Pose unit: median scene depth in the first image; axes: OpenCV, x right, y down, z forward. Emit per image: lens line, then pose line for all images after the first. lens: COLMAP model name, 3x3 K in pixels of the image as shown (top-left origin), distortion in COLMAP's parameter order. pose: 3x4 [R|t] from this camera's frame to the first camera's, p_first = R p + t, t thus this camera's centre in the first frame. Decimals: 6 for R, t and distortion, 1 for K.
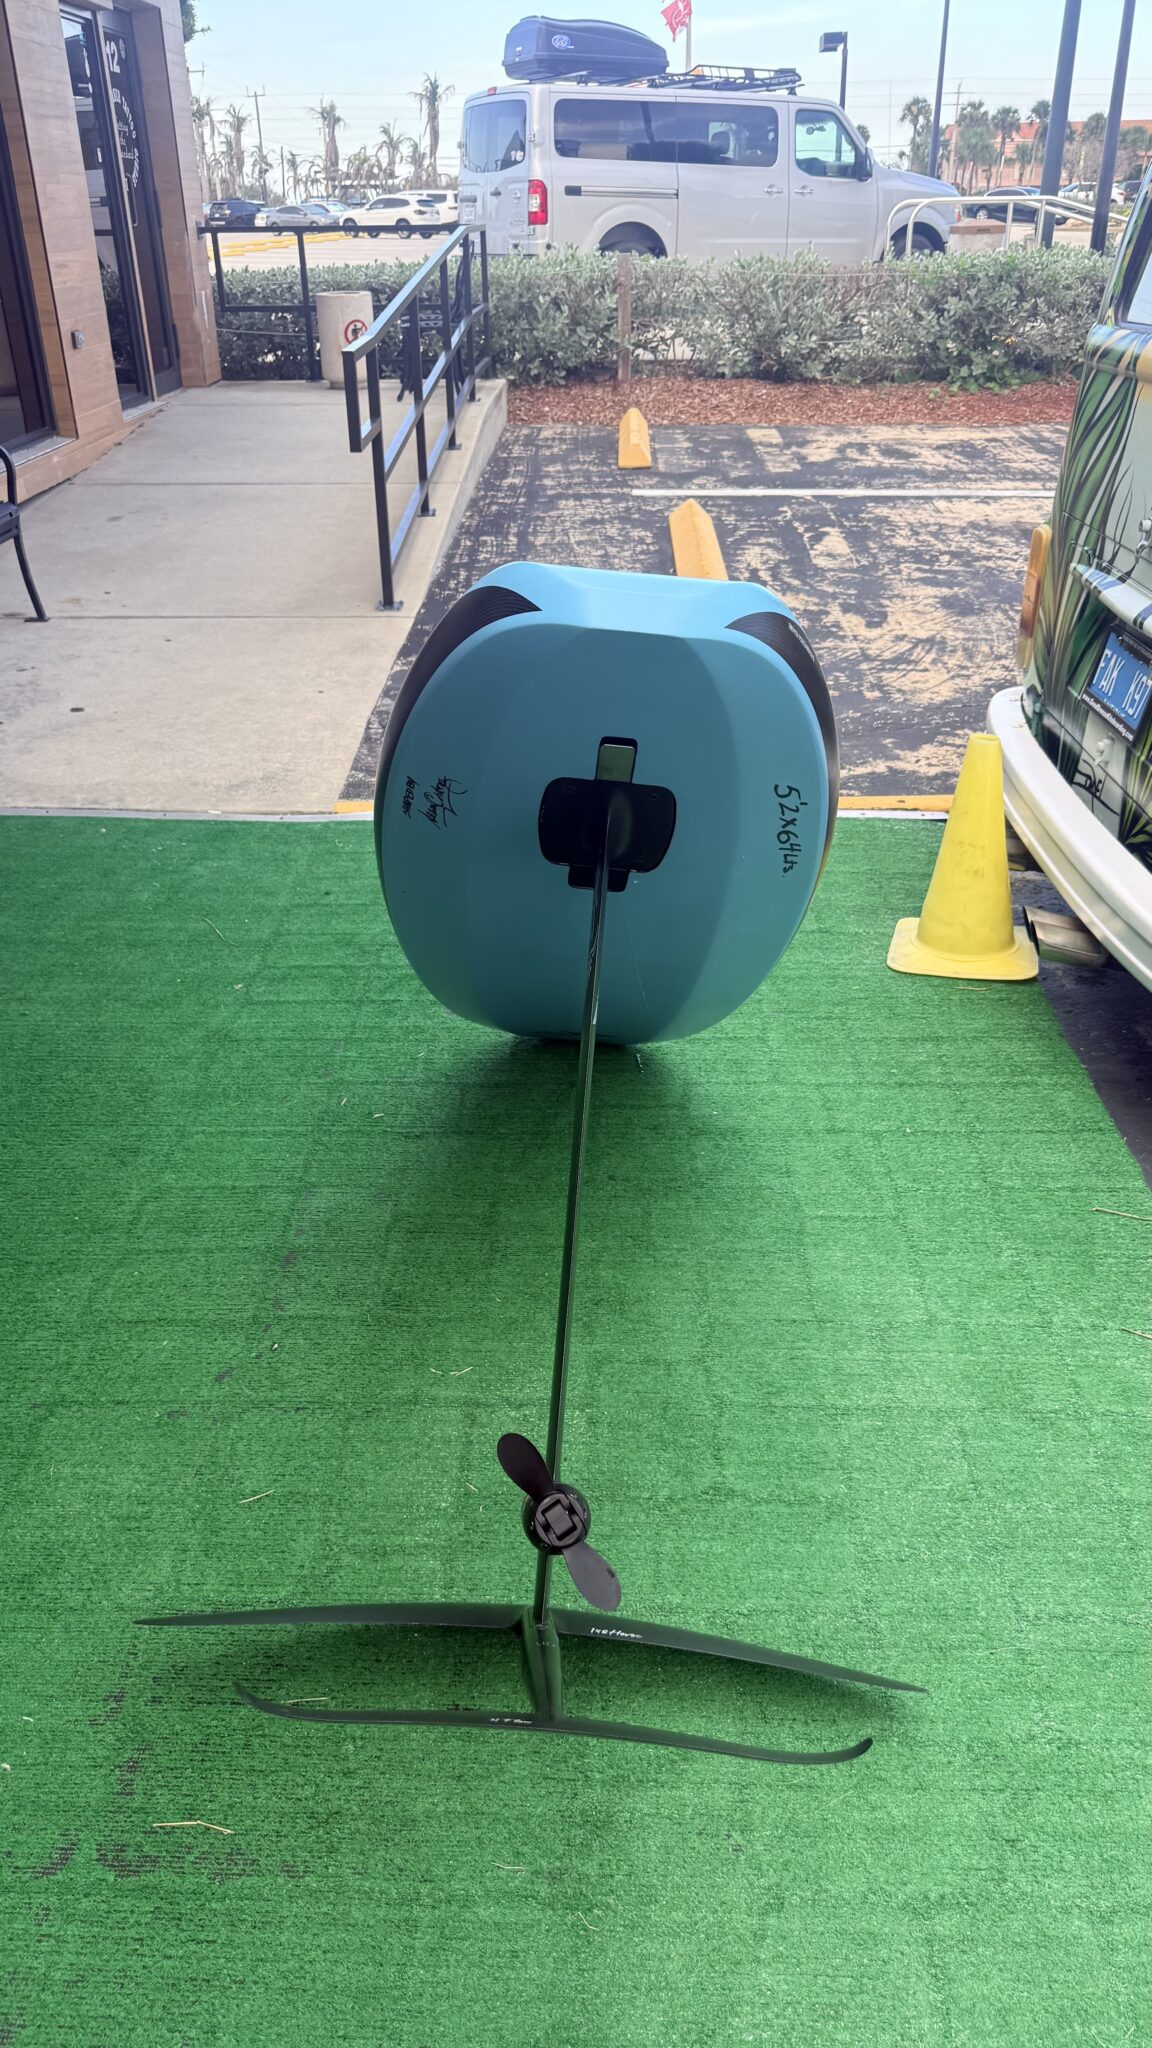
lens RADIAL K [[1429.4, 0, 561.2], [0, 1429.4, 1046.6], [0, 0, 1]] dist [0.024625, -0.052496]
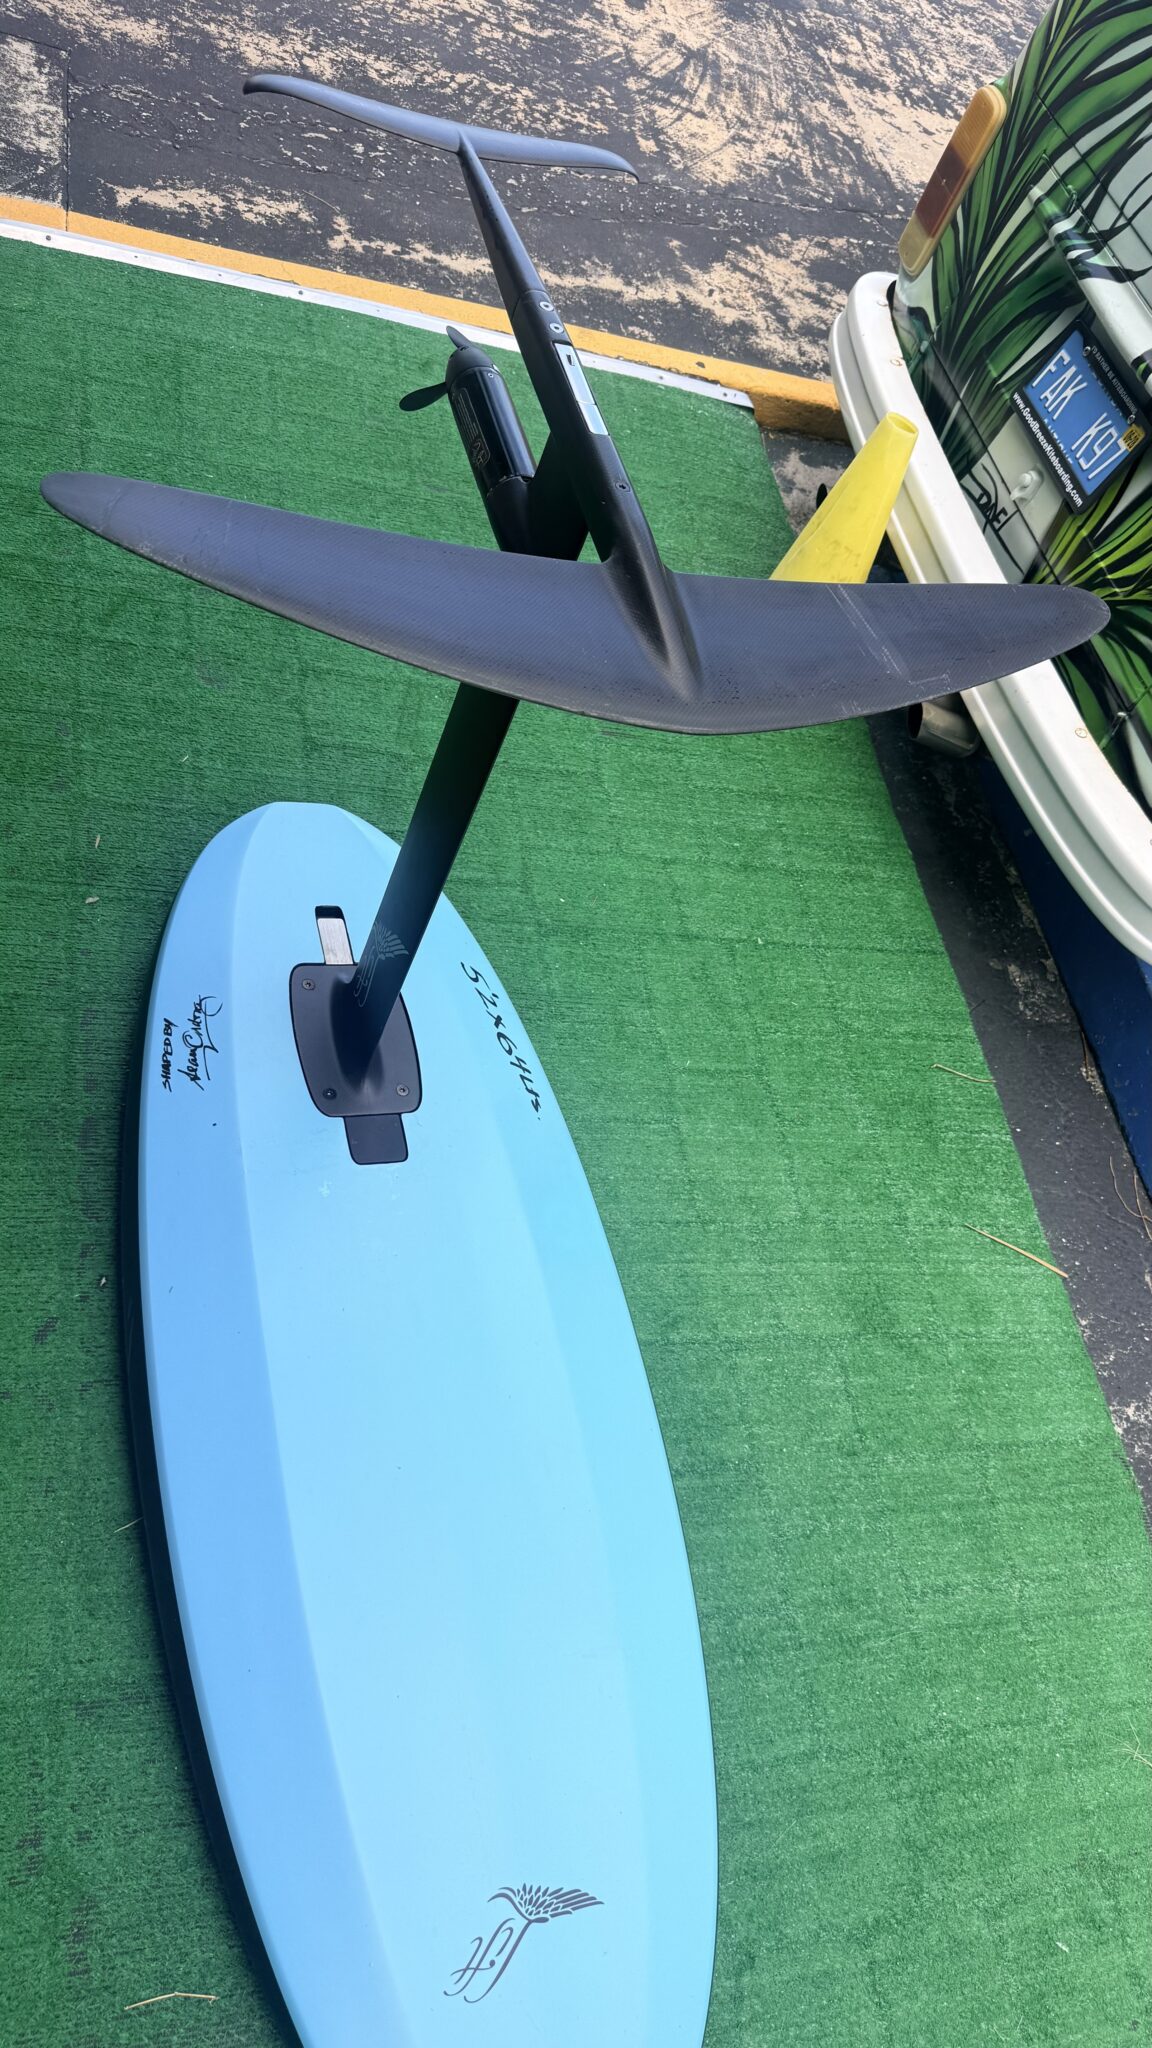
lens RADIAL K [[1445.5, 0, 555.6], [0, 1445.5, 1038.9], [0, 0, 1]] dist [0.024412, -0.045386]
pose [[0.922767, 0.024989, 0.384547, -0.206089], [-0.195662, 0.890079, 0.411673, -0.214442], [-0.331990, -0.455120, 0.826226, 0.229001]]
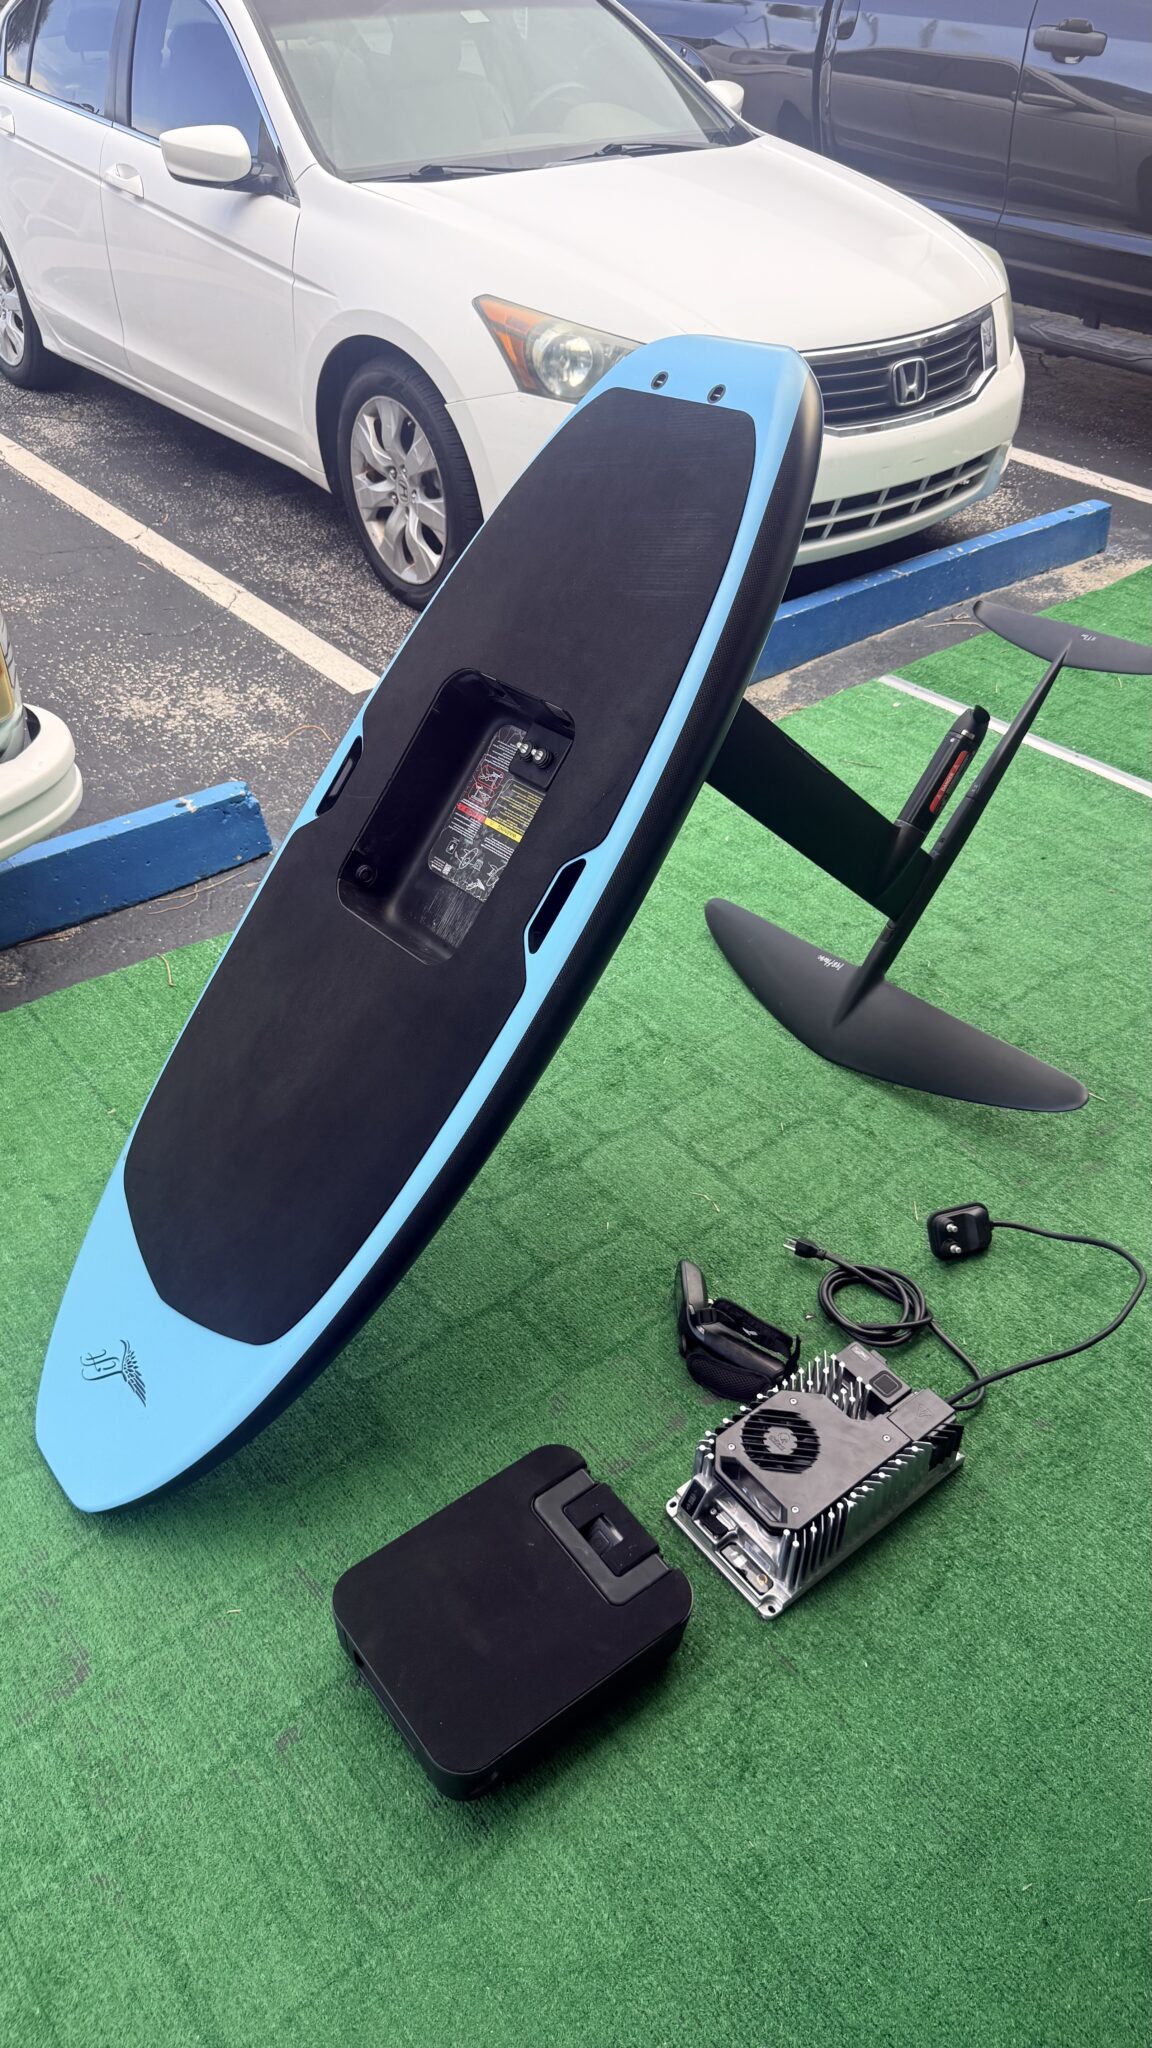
lens RADIAL K [[1429.4, 0, 581.6], [0, 1429.4, 1058.8], [0, 0, 1]] dist [0.024625, -0.052496]
pose [[-0.654272, -0.470082, 0.592412, -0.430855], [0.383252, 0.469208, 0.795589, -0.512468], [-0.651956, 0.747574, -0.126830, 0.805691]]
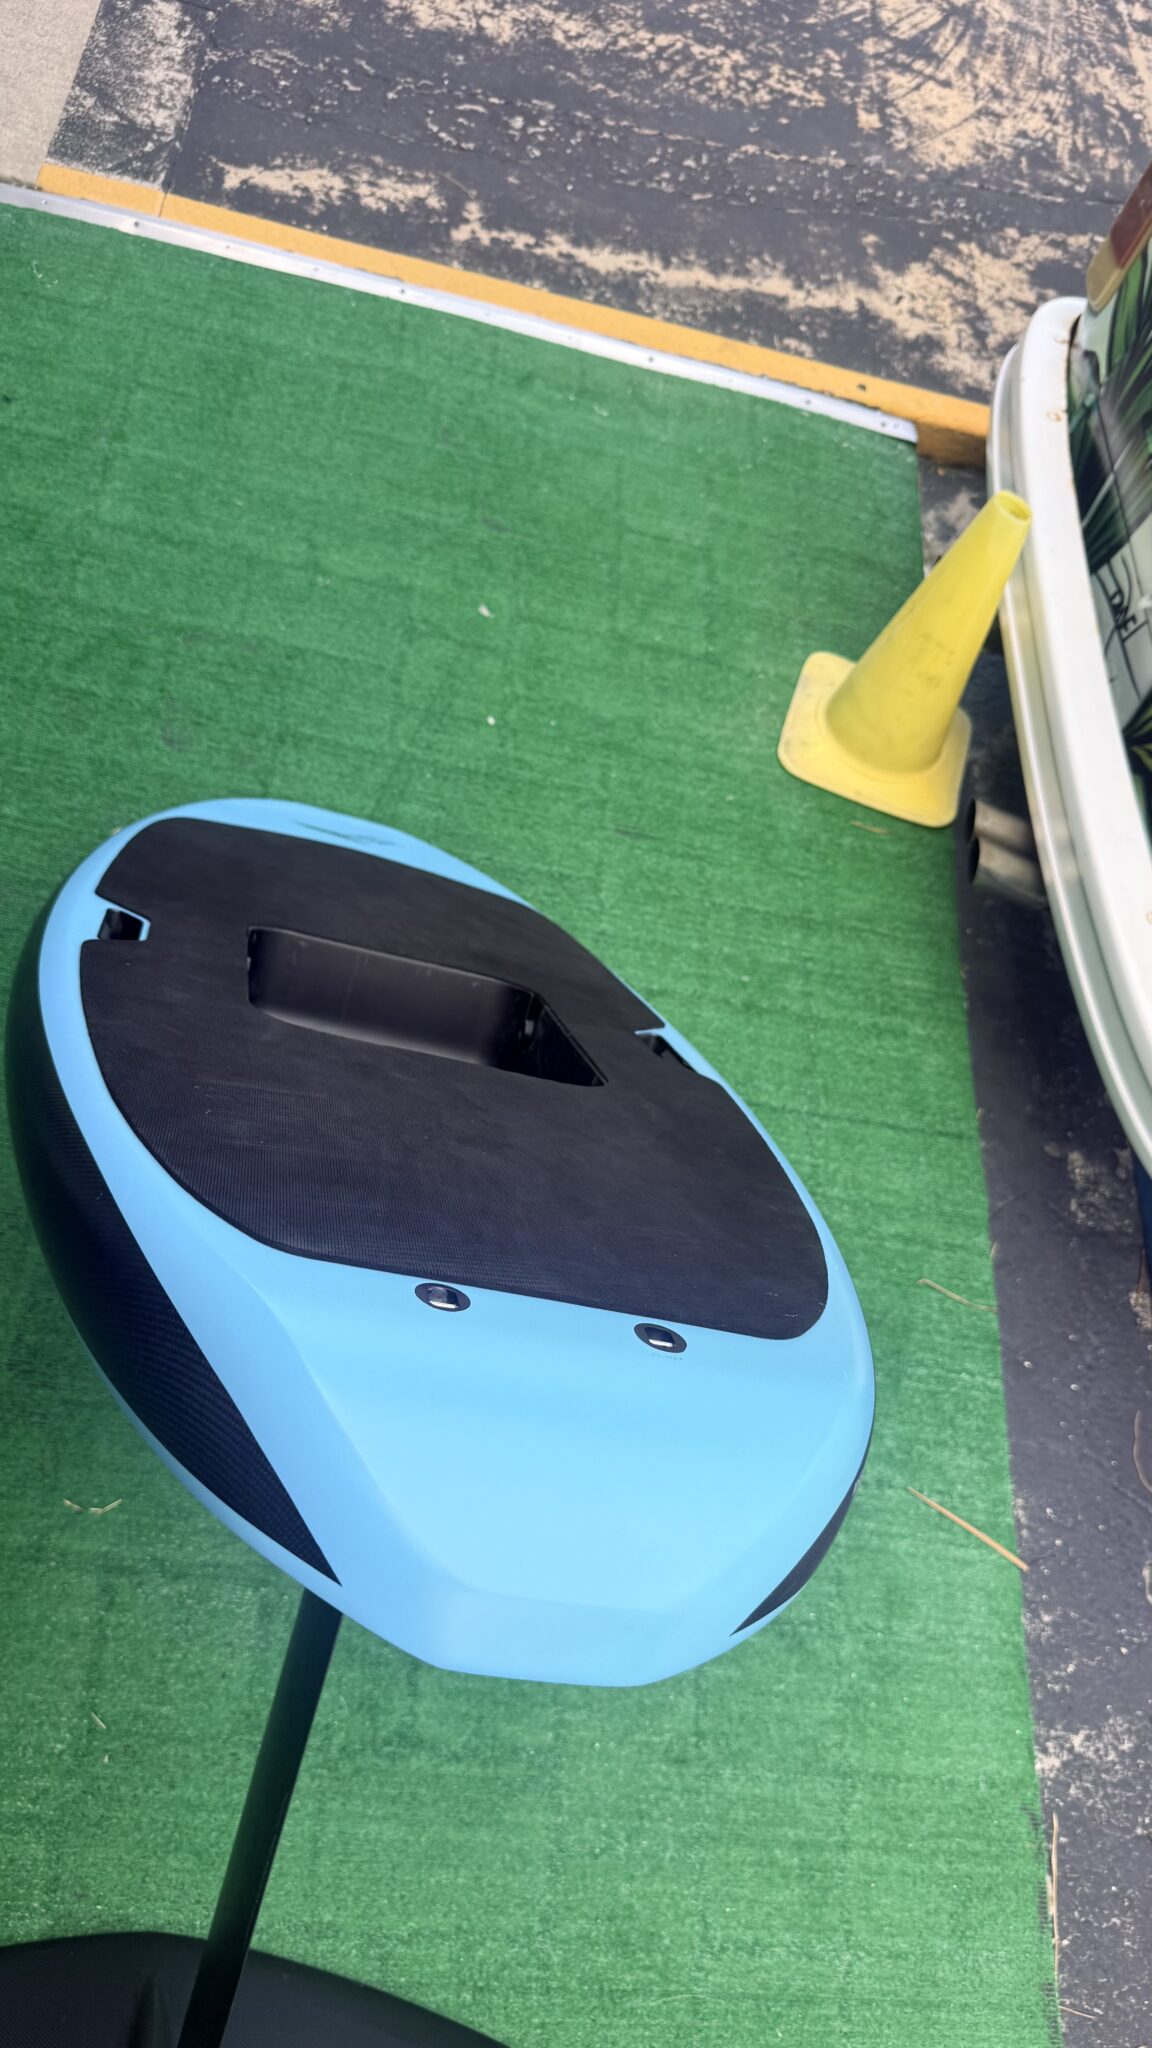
lens RADIAL K [[1468.8, 0, 558.5], [0, 1468.8, 1037.7], [0, 0, 1]] dist [0.006539, -0.028312]
pose [[0.965597, 0.142379, 0.217604, -0.030643], [-0.233525, 0.842919, 0.484720, -0.304139], [-0.114409, -0.518860, 0.847169, 0.312144]]
